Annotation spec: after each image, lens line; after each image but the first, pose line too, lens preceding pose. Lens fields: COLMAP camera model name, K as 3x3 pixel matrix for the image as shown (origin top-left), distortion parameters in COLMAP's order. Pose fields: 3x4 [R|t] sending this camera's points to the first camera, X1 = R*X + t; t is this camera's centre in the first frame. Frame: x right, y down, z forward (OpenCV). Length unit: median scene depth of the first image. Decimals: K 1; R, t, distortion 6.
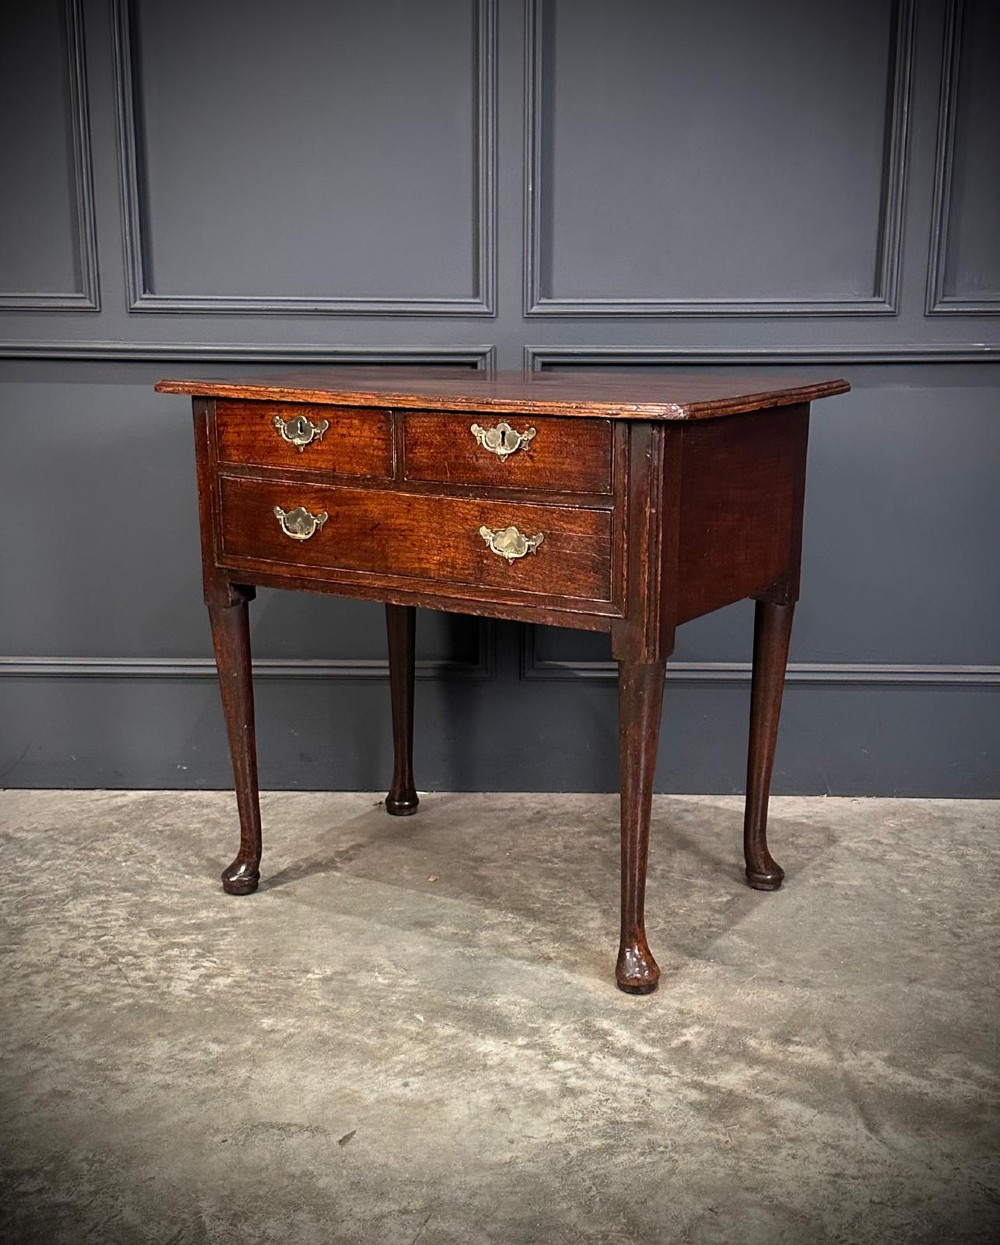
lens RADIAL K [[1617.6, 0, 506.0], [0, 1617.6, 673.5], [0, 0, 1]] dist [0.109811, 0.000000]
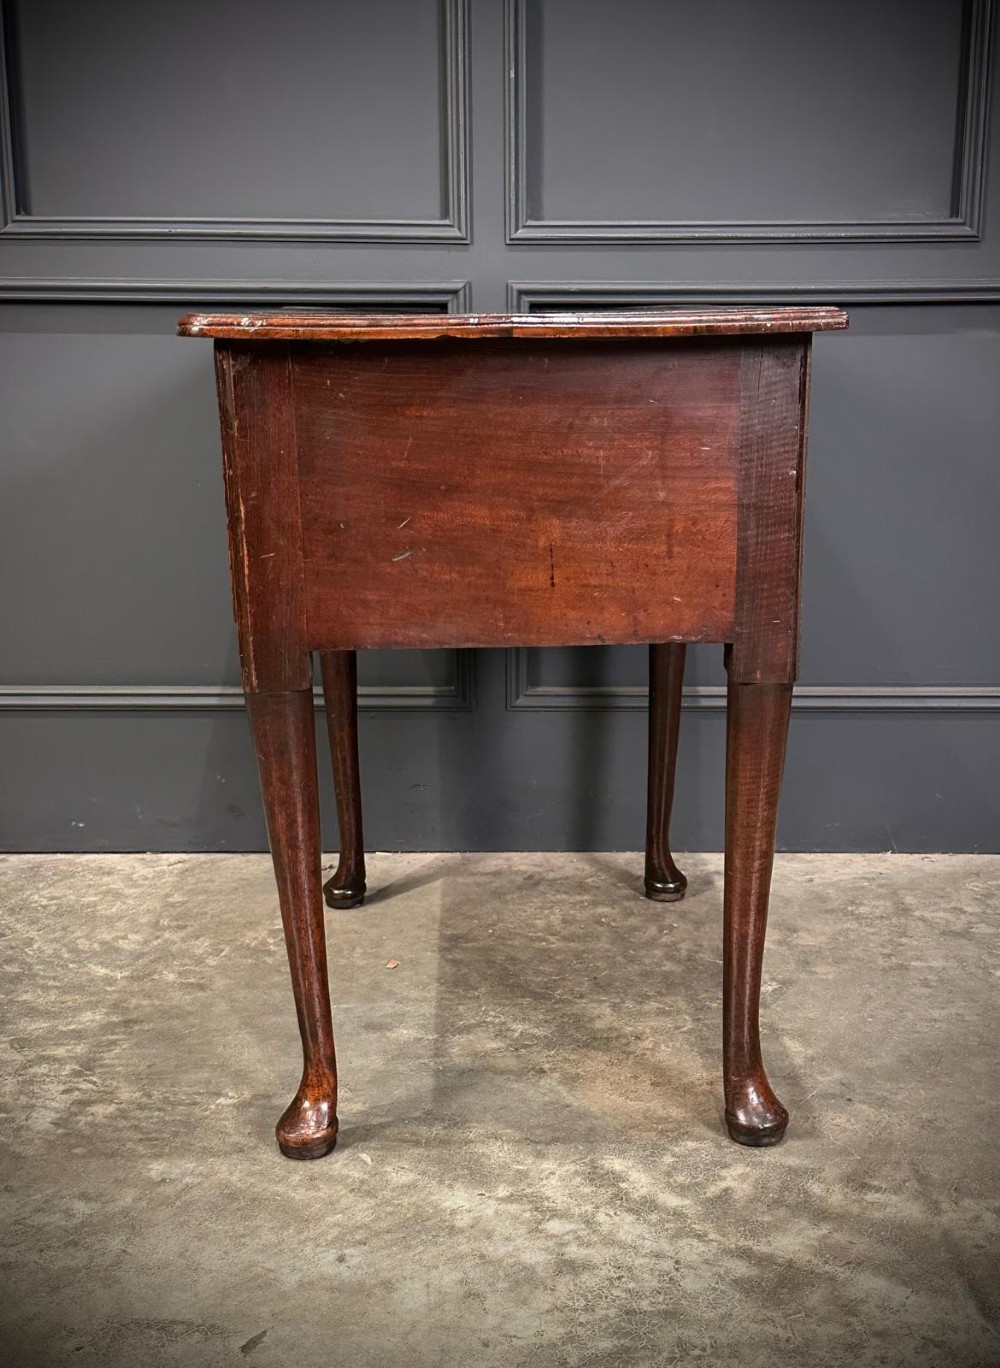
lens RADIAL K [[1750.6, 0, 545.8], [0, 1750.6, 736.7], [0, 0, 1]] dist [0.099669, 0.000000]
pose [[0.999713, -0.007520, 0.022734, 0.011239], [0.007331, 0.999938, 0.008379, 0.013233], [-0.022795, -0.008210, 0.999706, 0.189220]]
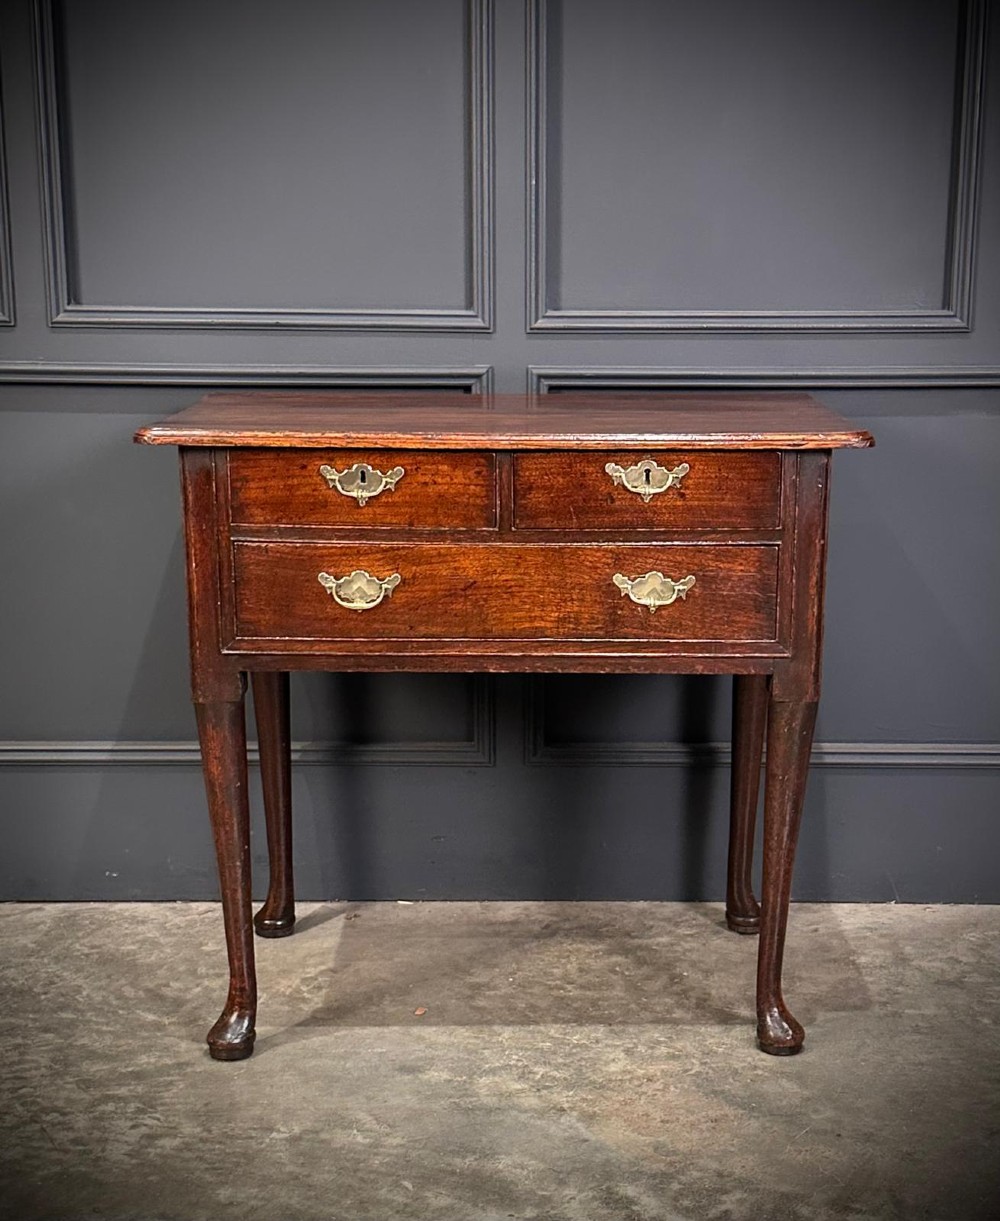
lens RADIAL K [[2053.2, 0, 554.1], [0, 2053.2, 665.2], [0, 0, 1]] dist [0.114862, 0.000000]
pose [[0.999649, -0.004614, 0.026082, -0.004243], [0.005315, 0.999625, -0.026844, -0.024854], [-0.025949, 0.026973, 0.999299, -0.066472]]
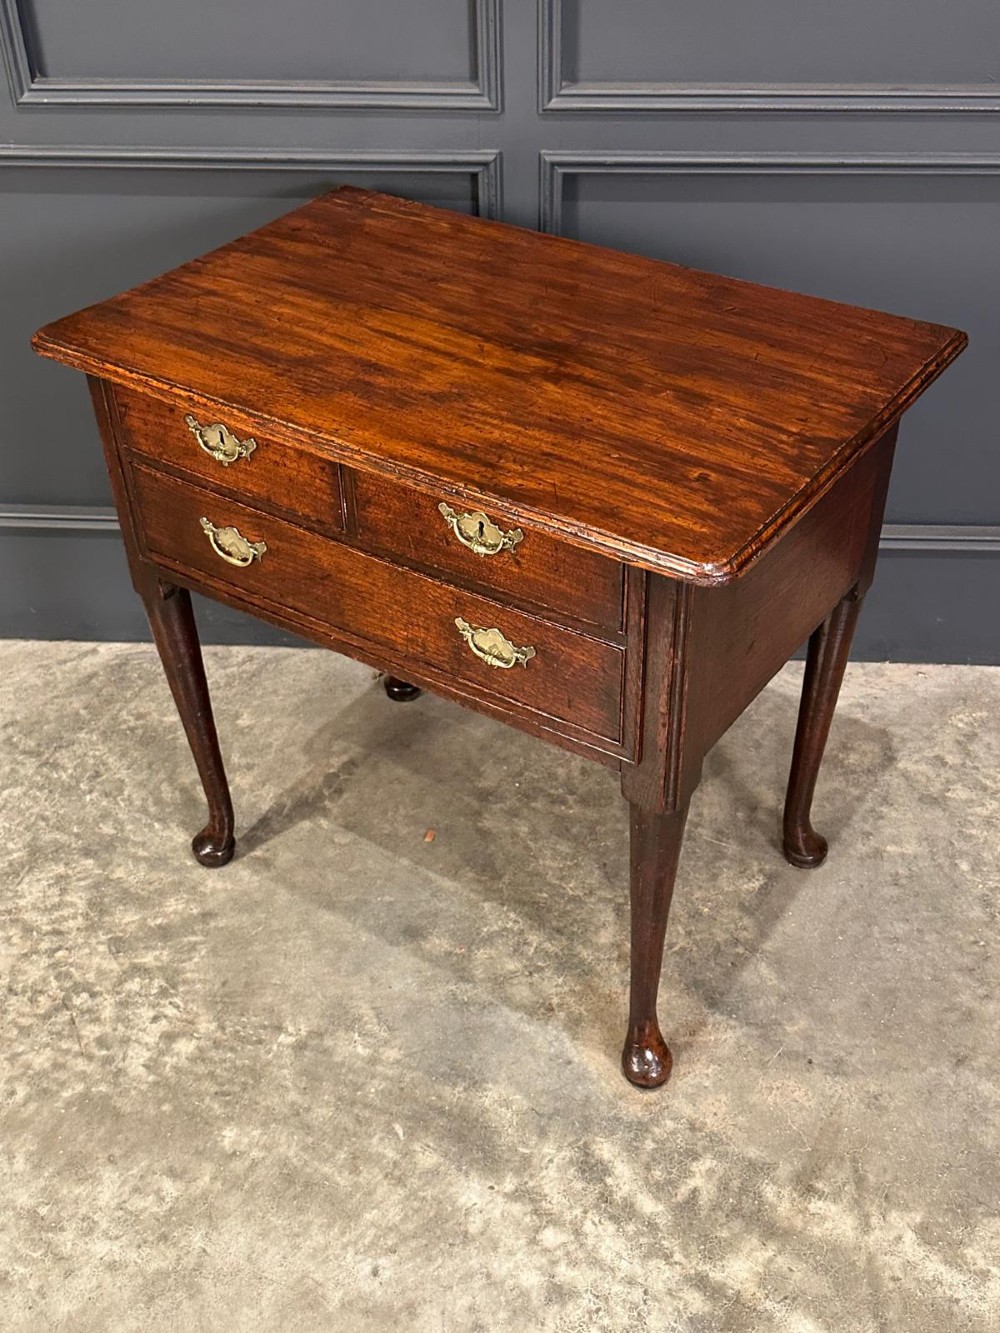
lens RADIAL K [[1539.3, 0, 515.5], [0, 1539.3, 686.7], [0, 0, 1]] dist [0.097296, 0.000000]
pose [[0.999140, 0.012183, -0.039640, 0.039794], [0.005130, 0.912224, 0.409660, -0.342504], [0.041152, -0.409511, 0.911376, 0.306304]]
